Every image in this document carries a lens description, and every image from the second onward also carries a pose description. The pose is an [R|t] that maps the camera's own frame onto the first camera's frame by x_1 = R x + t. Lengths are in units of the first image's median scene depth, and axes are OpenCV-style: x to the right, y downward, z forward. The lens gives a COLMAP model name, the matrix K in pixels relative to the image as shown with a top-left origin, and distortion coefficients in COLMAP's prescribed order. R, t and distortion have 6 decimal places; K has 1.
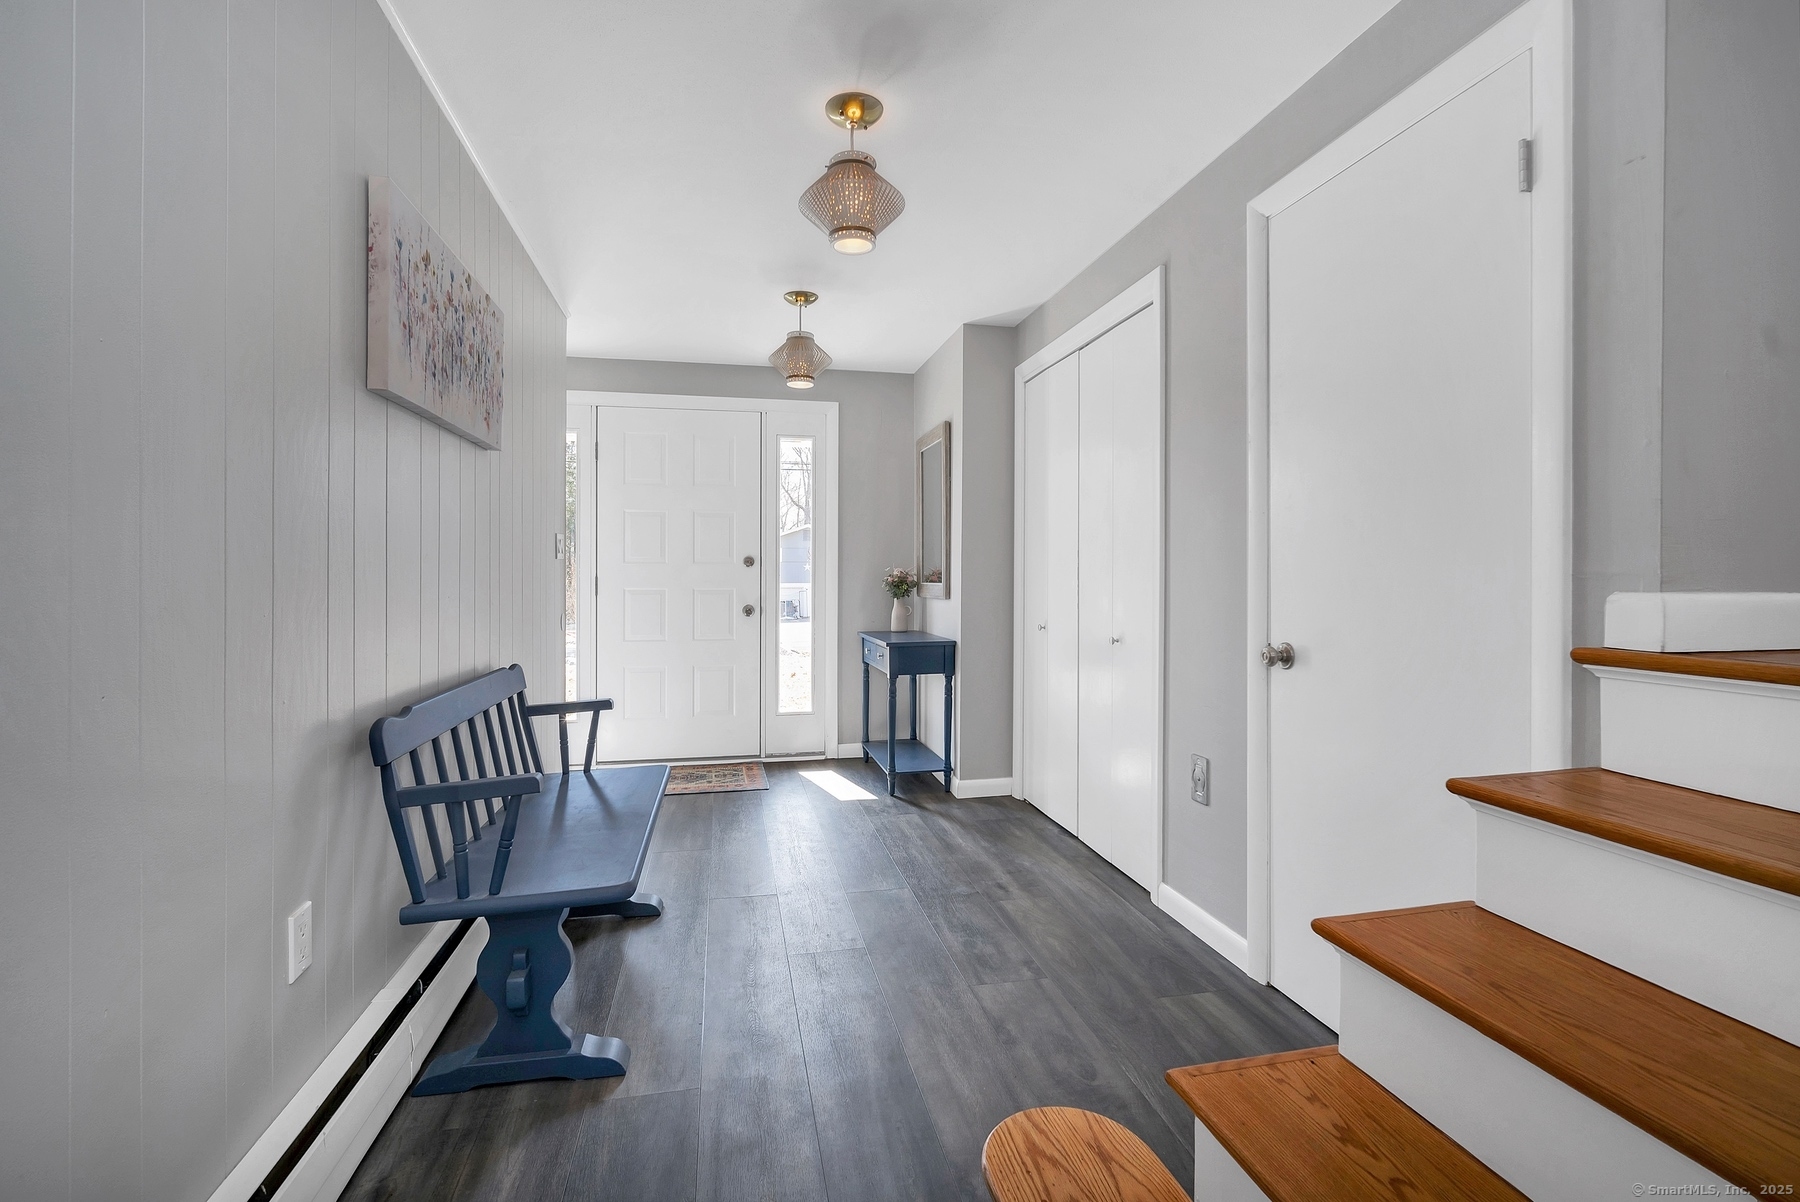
lens RADIAL K [[817.4, 0, 896.3], [0, 817.4, 586.9], [0, 0, 1]] dist [0.001323, 0.000167]
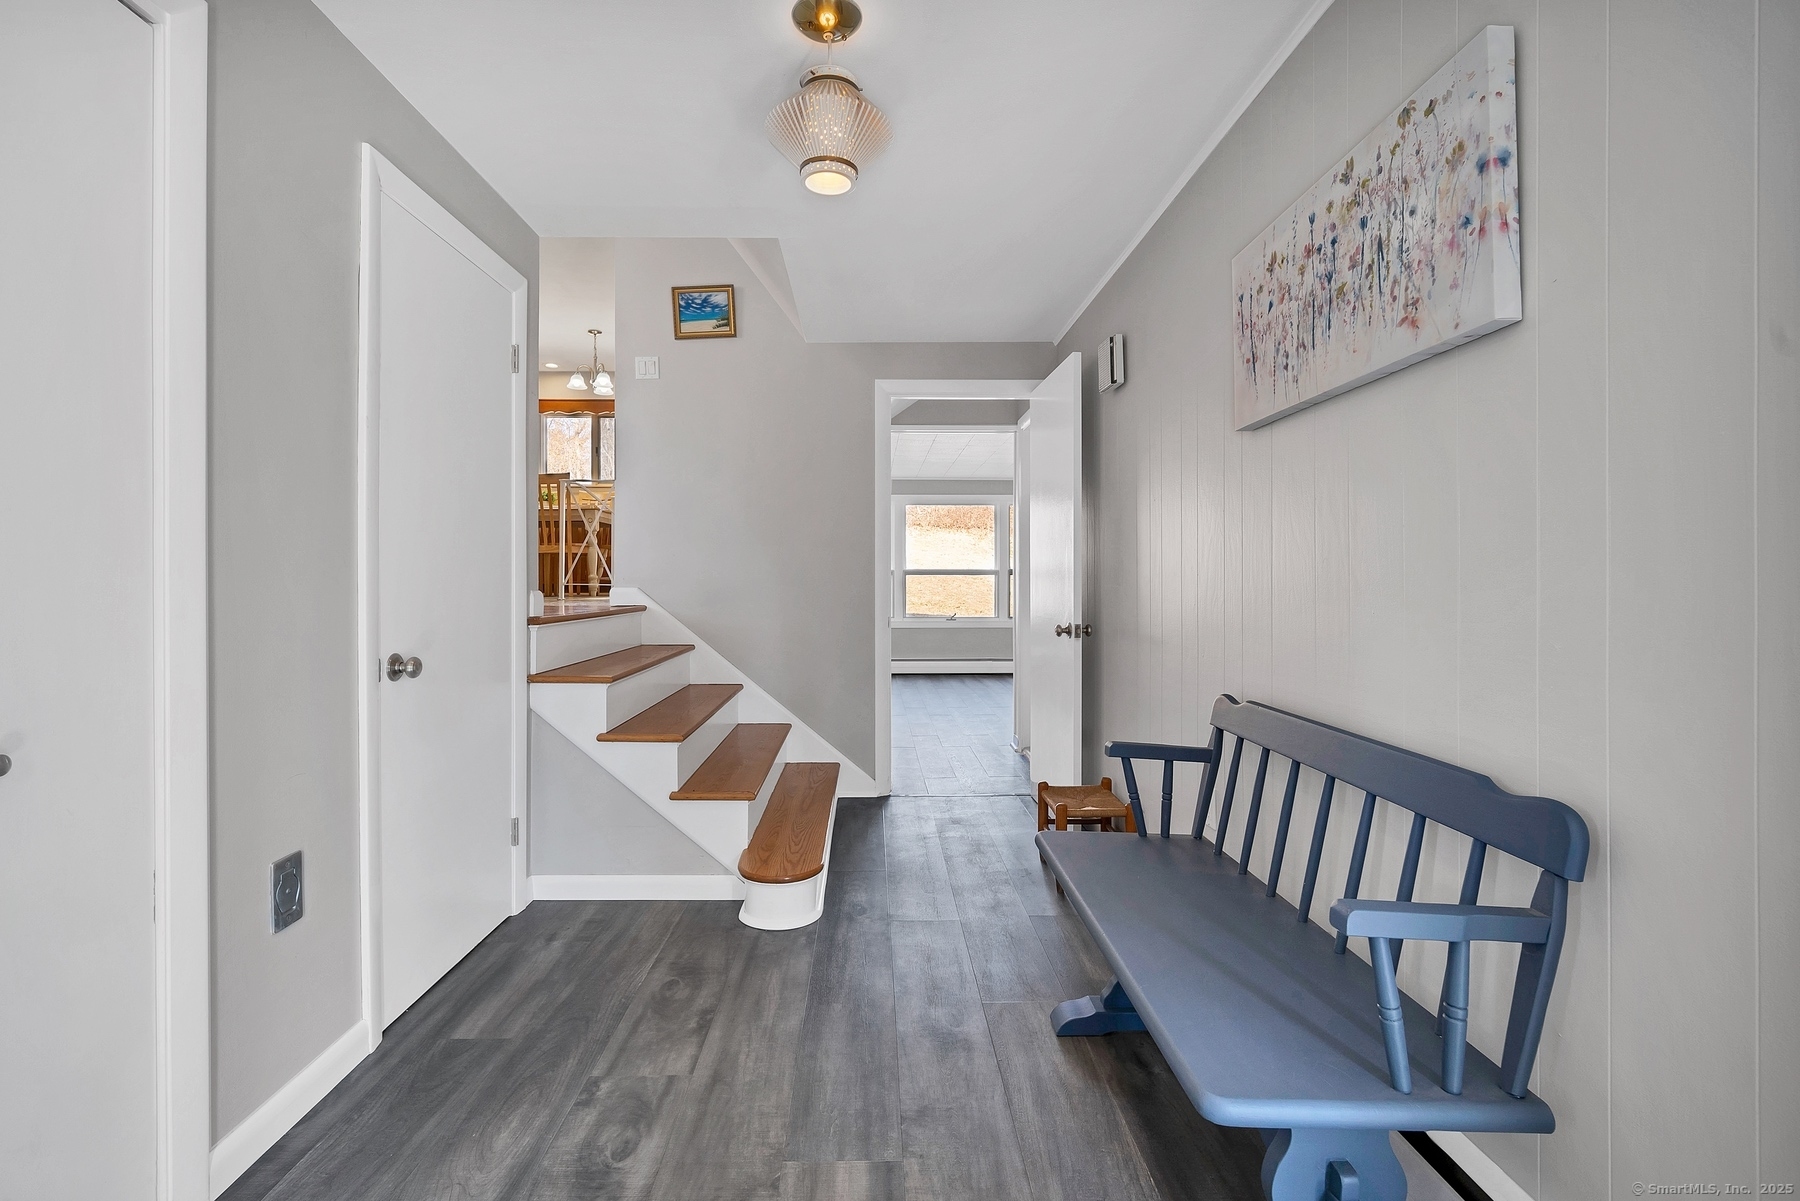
lens RADIAL K [[817.4, 0, 894.3], [0, 817.4, 584.5], [0, 0, 1]] dist [0.001323, 0.000167]
pose [[-0.984268, 0.002688, 0.176659, -0.290412], [0.005330, 0.999881, 0.014483, -0.025151], [-0.176599, 0.015197, -0.984165, 1.954645]]
